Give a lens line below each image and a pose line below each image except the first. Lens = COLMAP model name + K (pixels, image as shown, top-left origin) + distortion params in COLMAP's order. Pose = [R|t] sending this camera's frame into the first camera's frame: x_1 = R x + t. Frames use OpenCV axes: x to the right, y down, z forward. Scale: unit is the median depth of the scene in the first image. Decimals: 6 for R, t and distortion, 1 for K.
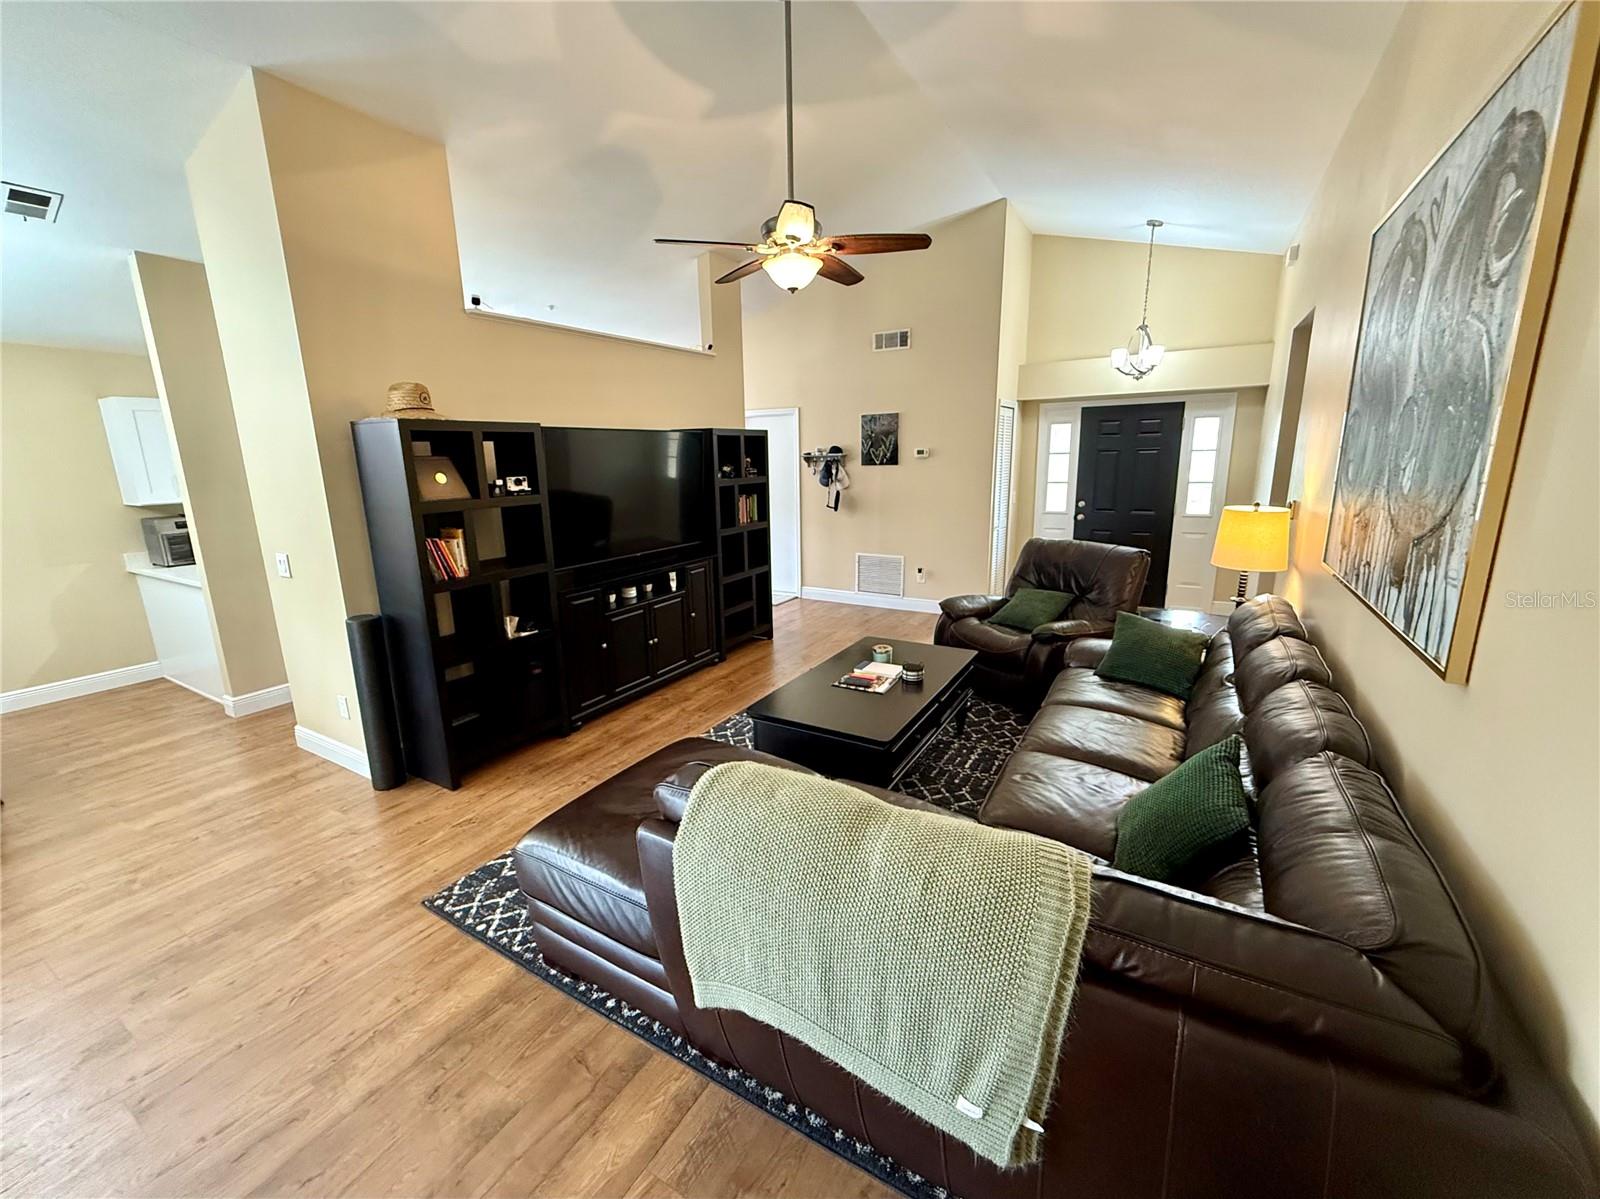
lens RADIAL K [[653.2, 0, 790.3], [0, 653.2, 600.2], [0, 0, 1]] dist [0.002498, 0.000515]
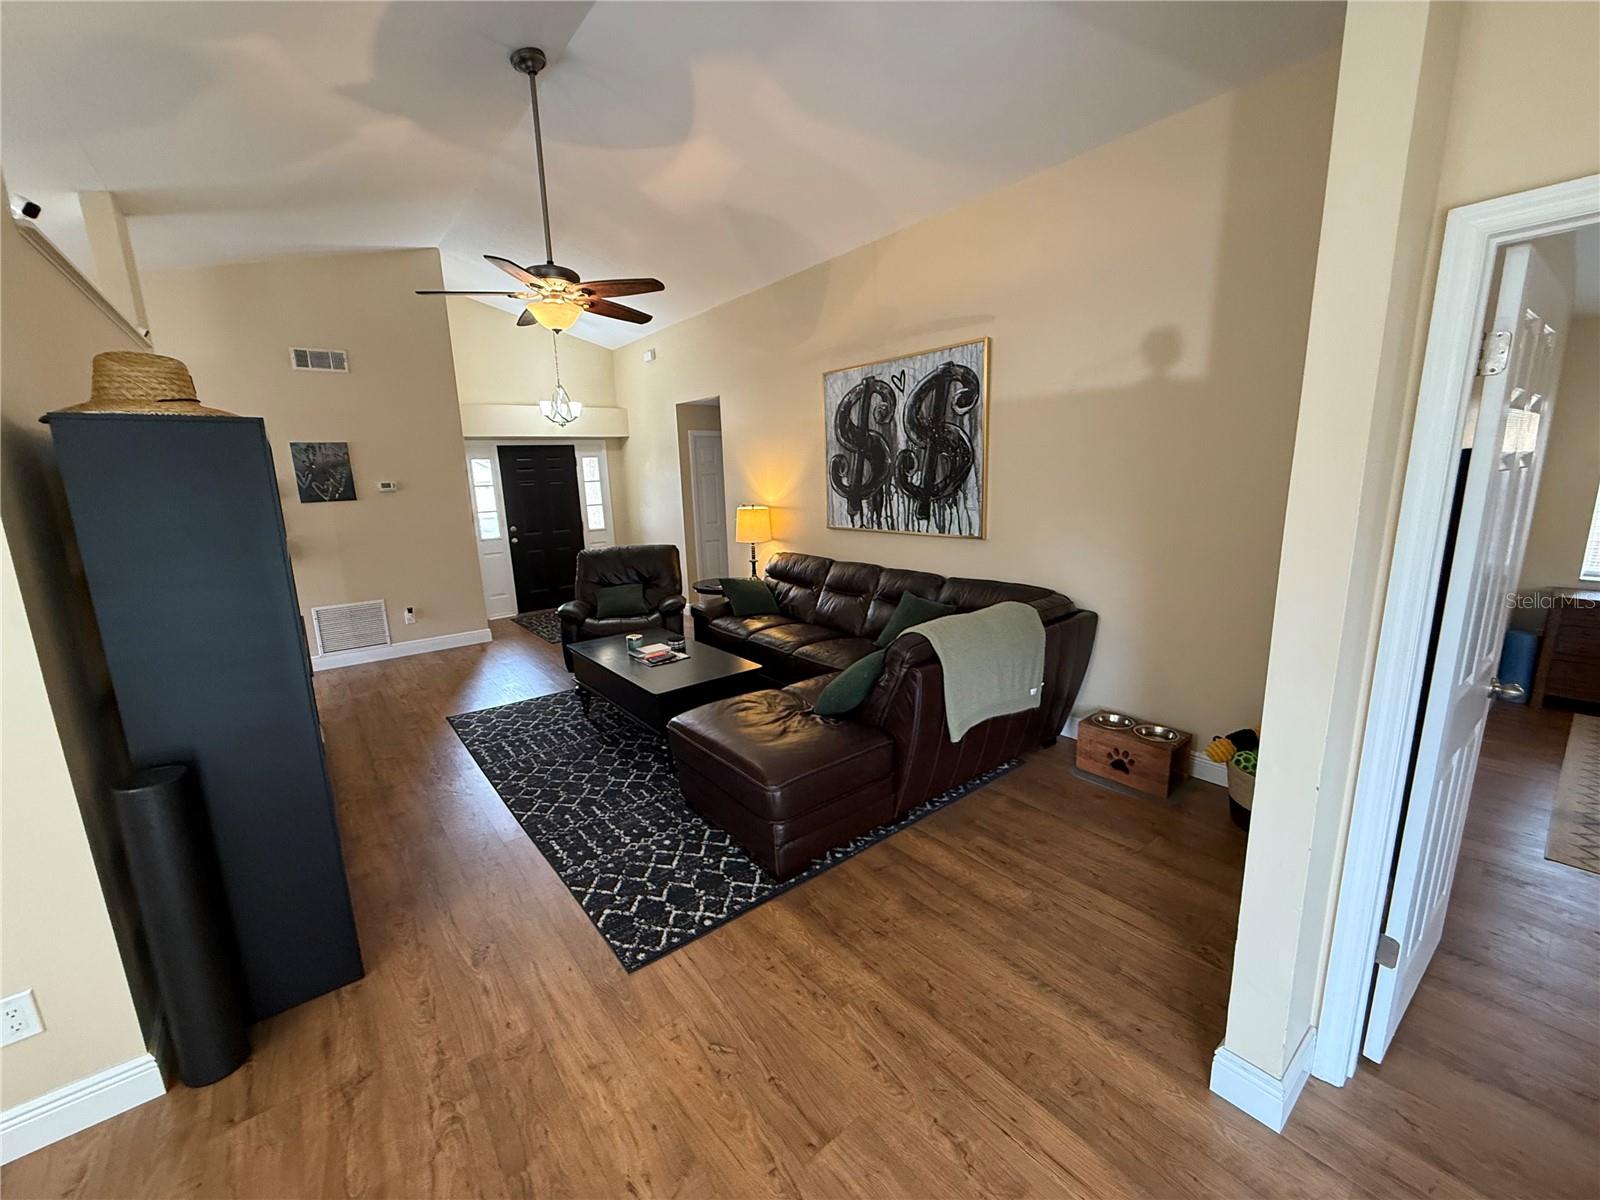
lens RADIAL K [[653.2, 0, 790.9], [0, 653.2, 603.1], [0, 0, 1]] dist [0.002498, 0.000515]
pose [[0.345007, -0.177778, 0.921610, -0.670611], [0.232268, 0.967530, 0.099686, -0.031035], [-0.909407, 0.179669, 0.375097, 0.210421]]
